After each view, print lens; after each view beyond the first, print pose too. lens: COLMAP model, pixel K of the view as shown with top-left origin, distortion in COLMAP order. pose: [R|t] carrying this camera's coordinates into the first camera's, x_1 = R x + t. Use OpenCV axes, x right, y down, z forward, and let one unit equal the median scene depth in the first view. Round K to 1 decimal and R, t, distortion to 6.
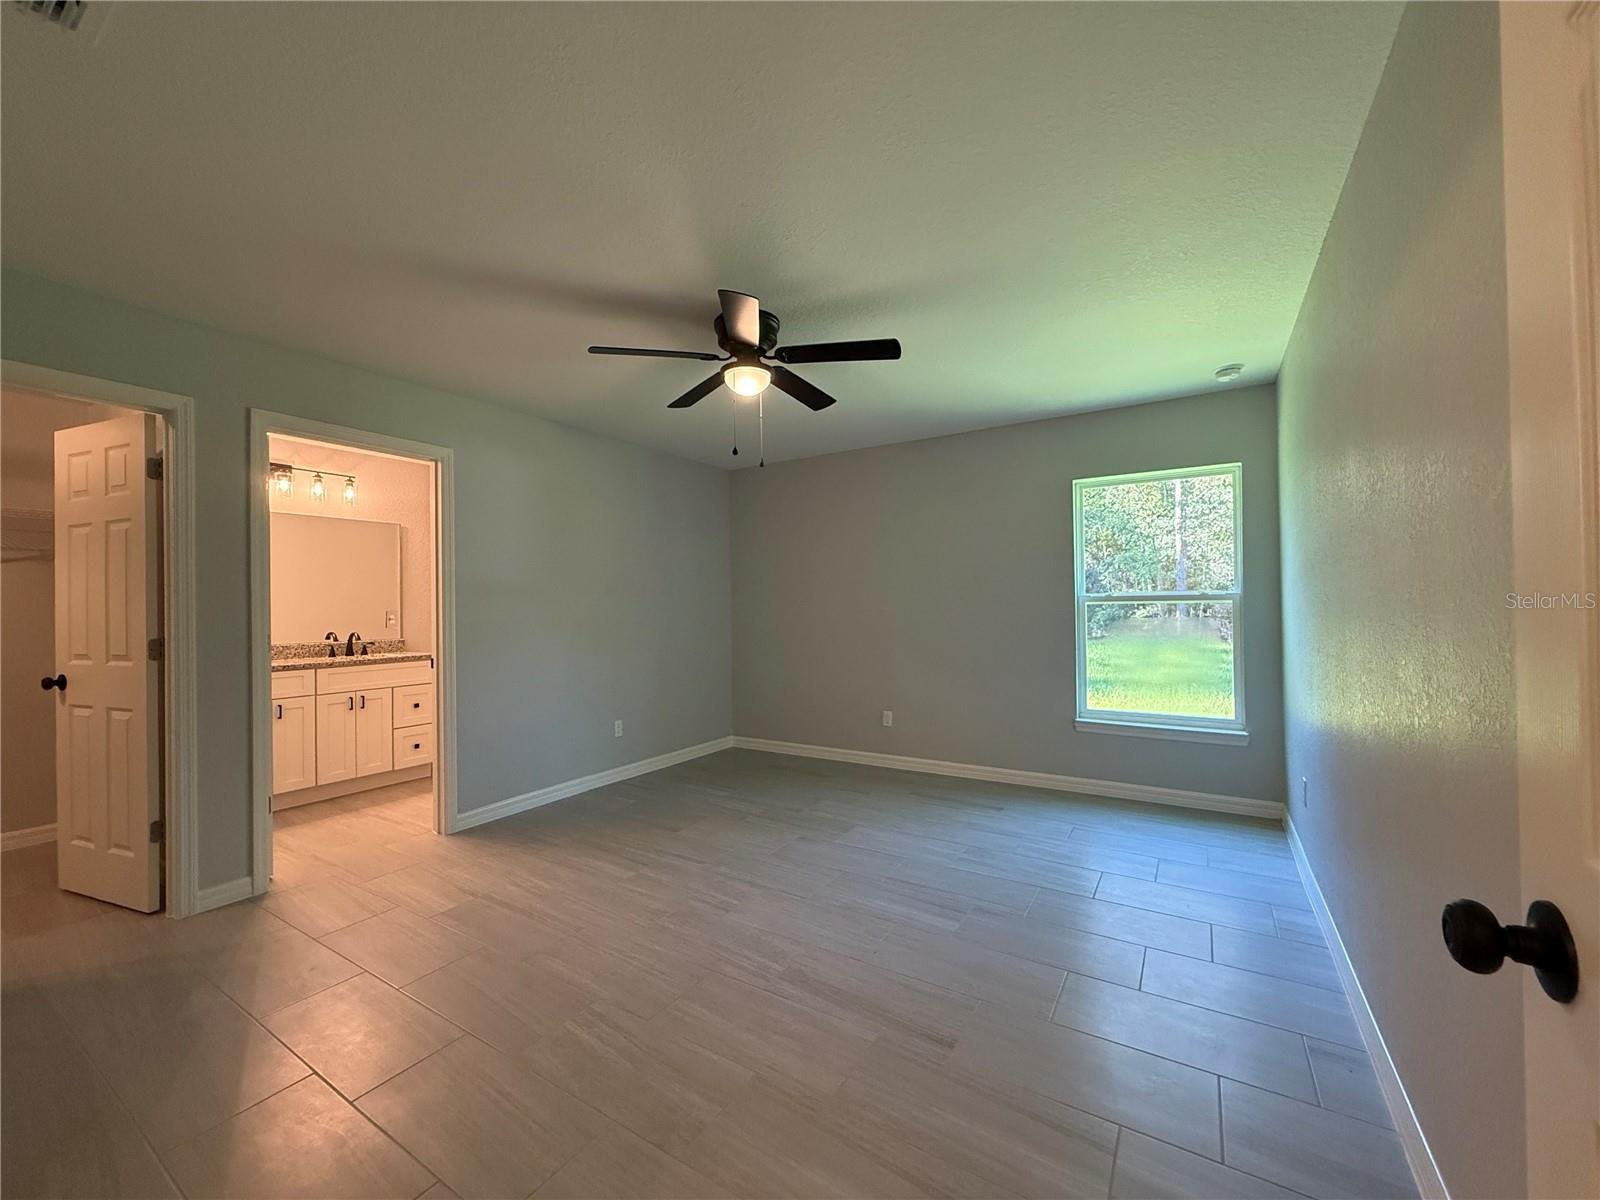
lens RADIAL K [[633.2, 0, 794.2], [0, 633.2, 604.3], [0, 0, 1]] dist [0.000153, 0.000232]
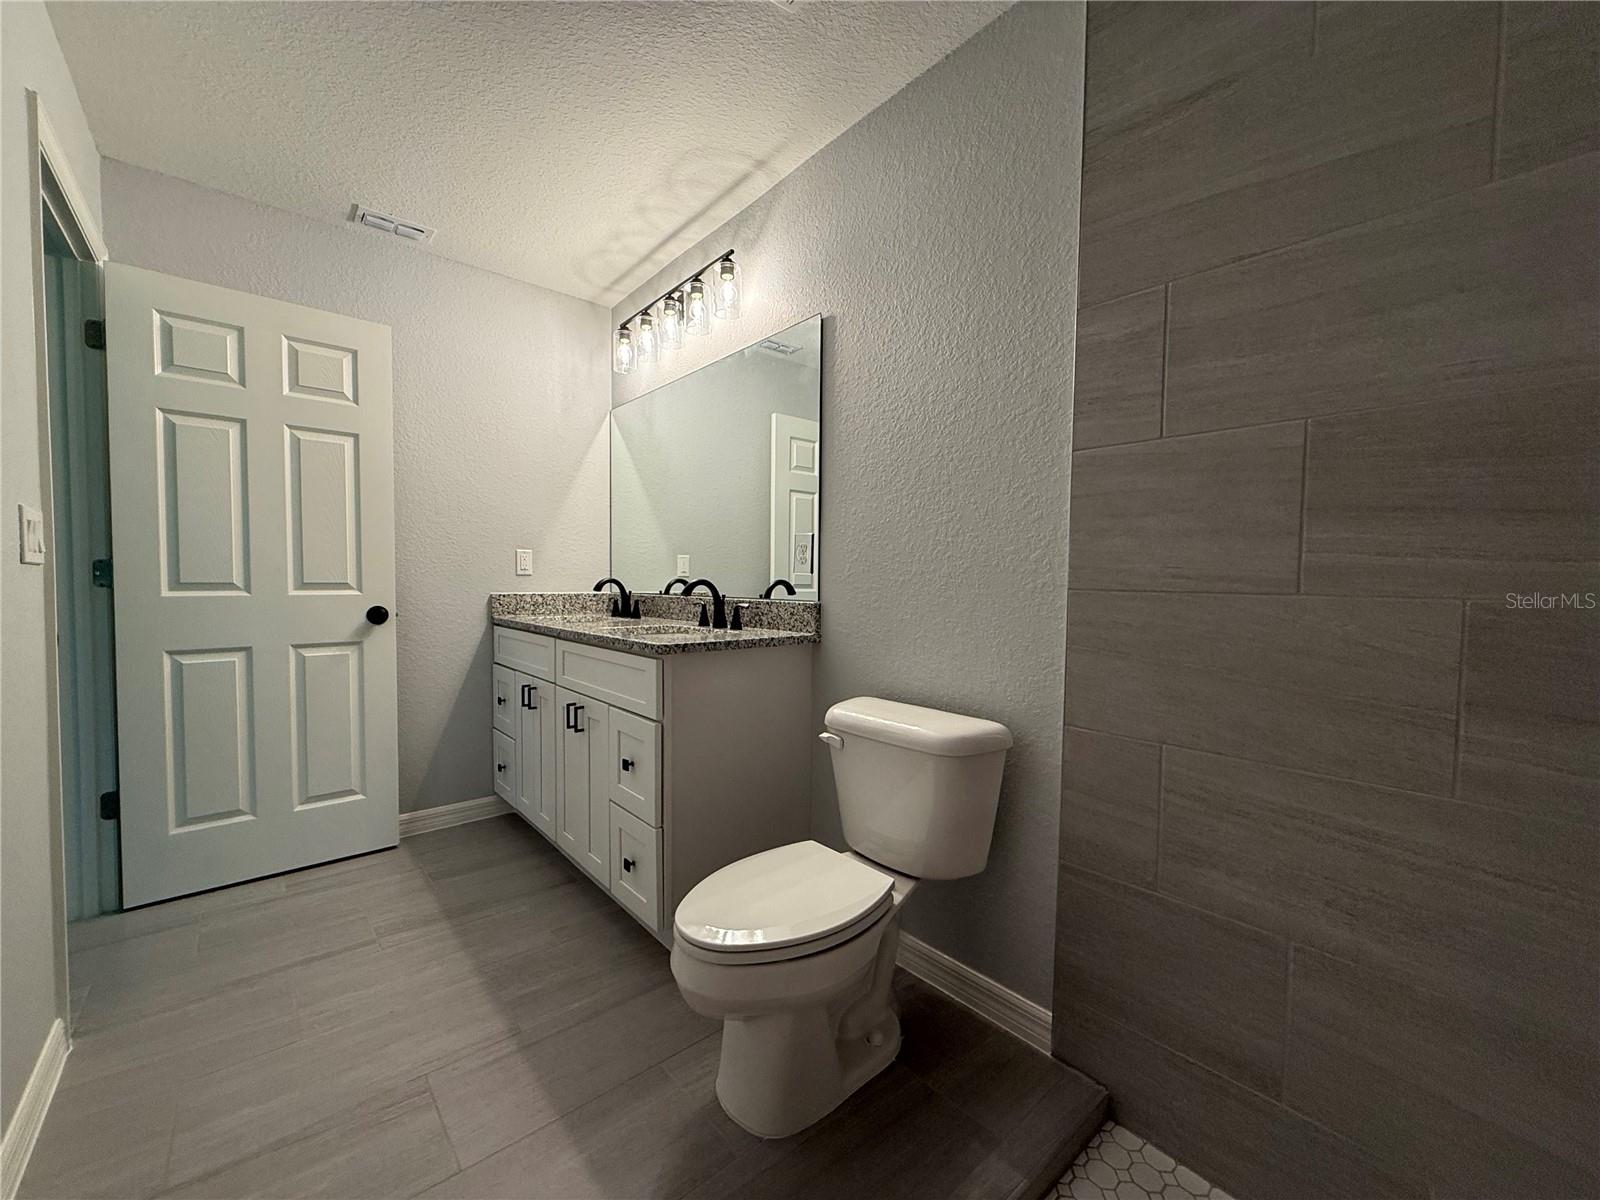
lens RADIAL K [[633.2, 0, 794.2], [0, 633.2, 604.3], [0, 0, 1]] dist [0.000153, 0.000232]
pose [[-0.293268, 0.050986, -0.954670, -0.259526], [0.000419, 0.998584, 0.053203, 0.039093], [0.956030, 0.015202, -0.292874, 1.255764]]
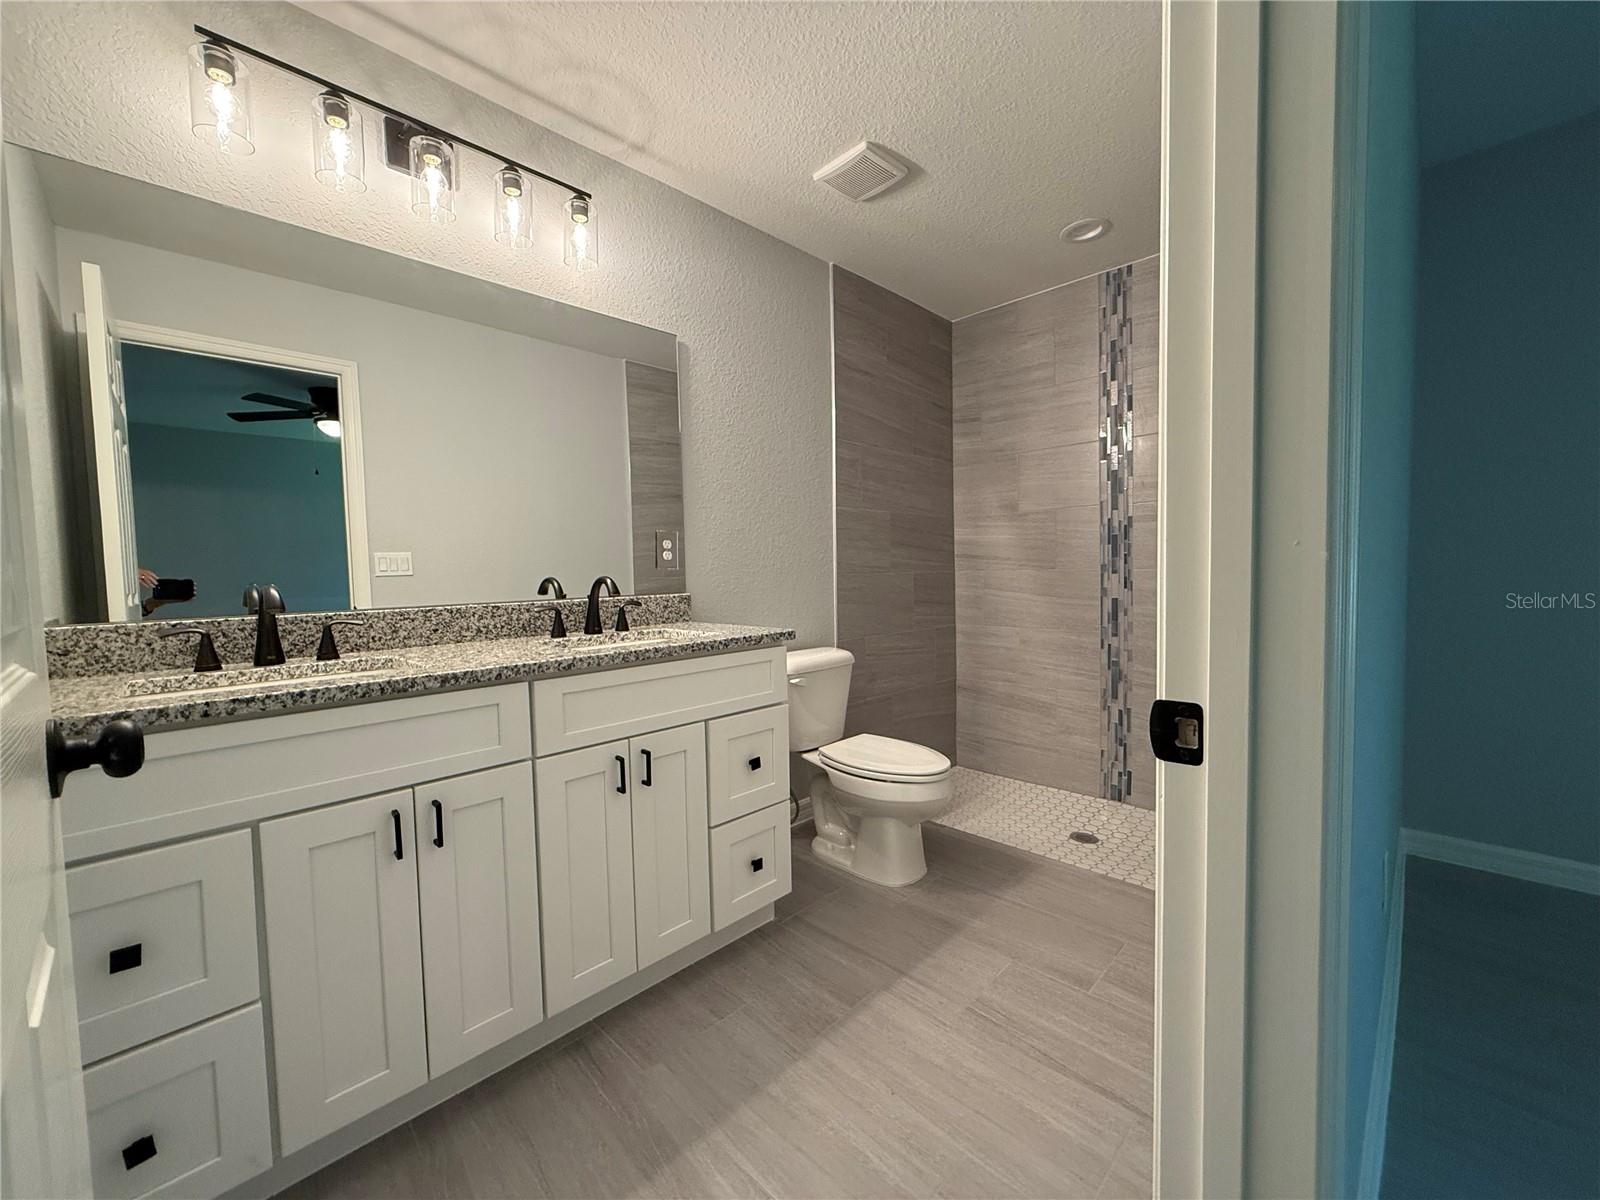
lens RADIAL K [[633.2, 0, 794.2], [0, 633.2, 604.3], [0, 0, 1]] dist [0.000153, 0.000232]
pose [[0.976016, 0.005648, -0.217626, -0.504185], [0.008197, 0.998001, 0.062665, 0.039125], [0.217545, -0.062946, 0.974018, 0.651886]]
